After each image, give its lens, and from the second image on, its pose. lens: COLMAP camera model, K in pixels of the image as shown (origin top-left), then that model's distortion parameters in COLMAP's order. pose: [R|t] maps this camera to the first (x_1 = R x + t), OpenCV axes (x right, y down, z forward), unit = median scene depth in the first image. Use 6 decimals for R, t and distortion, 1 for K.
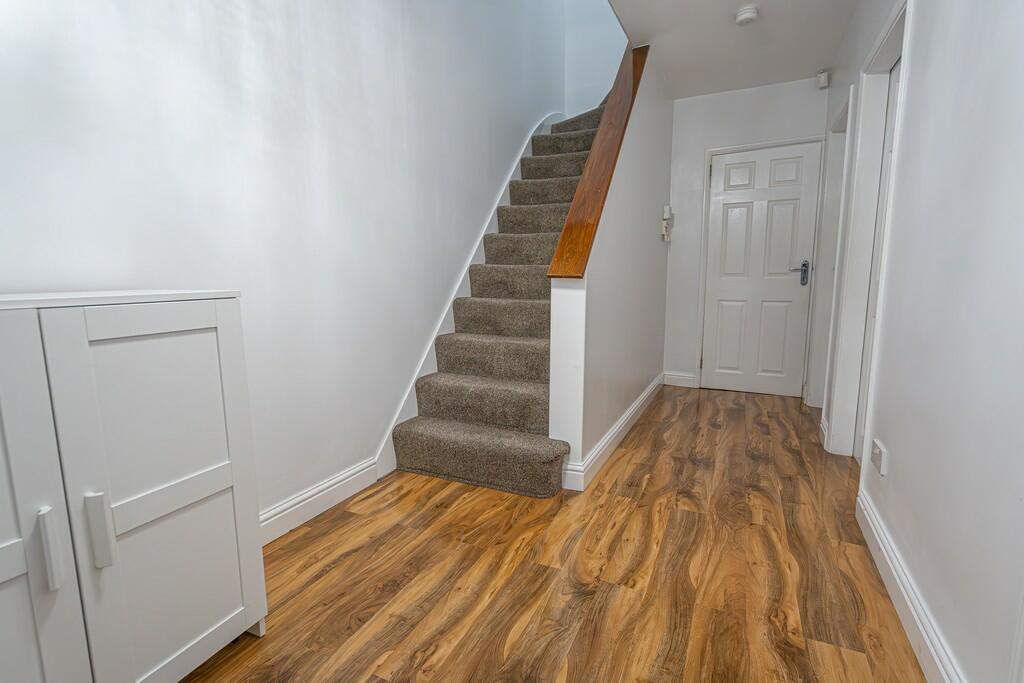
lens RADIAL K [[468.8, 0, 510.3], [0, 468.8, 339.6], [0, 0, 1]] dist [-0.000413, 0.000004]
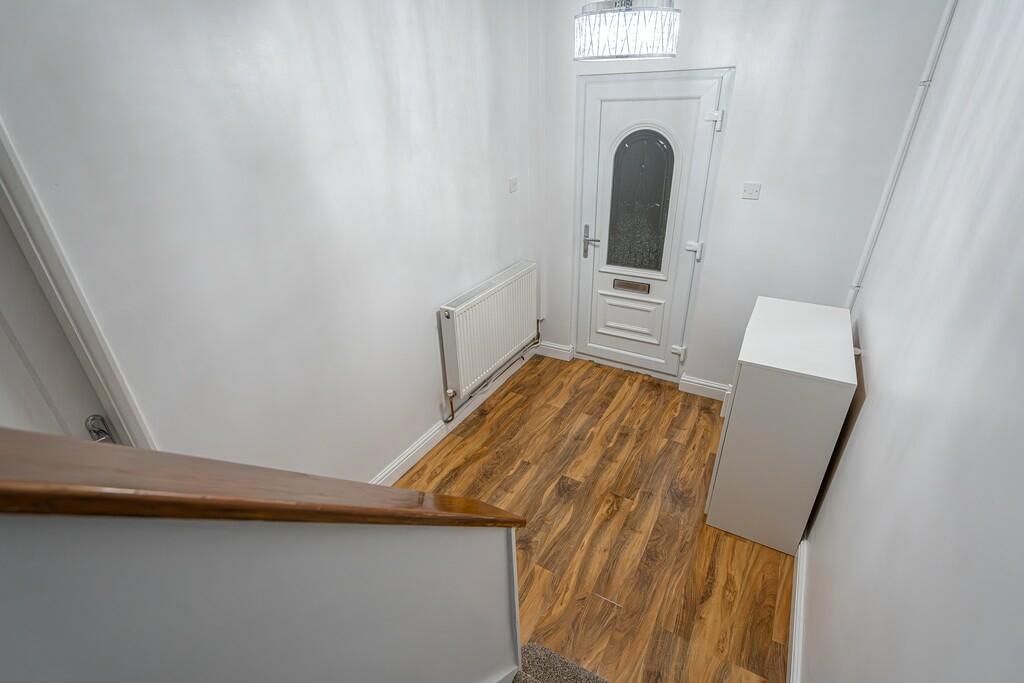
lens RADIAL K [[468.8, 0, 513.7], [0, 468.8, 341.9], [0, 0, 1]] dist [-0.000413, 0.000004]
pose [[-0.996423, -0.006129, 0.084282, 0.060382], [0.044185, 0.812374, 0.581460, -0.887912], [-0.072032, 0.583104, -0.809198, 1.809762]]
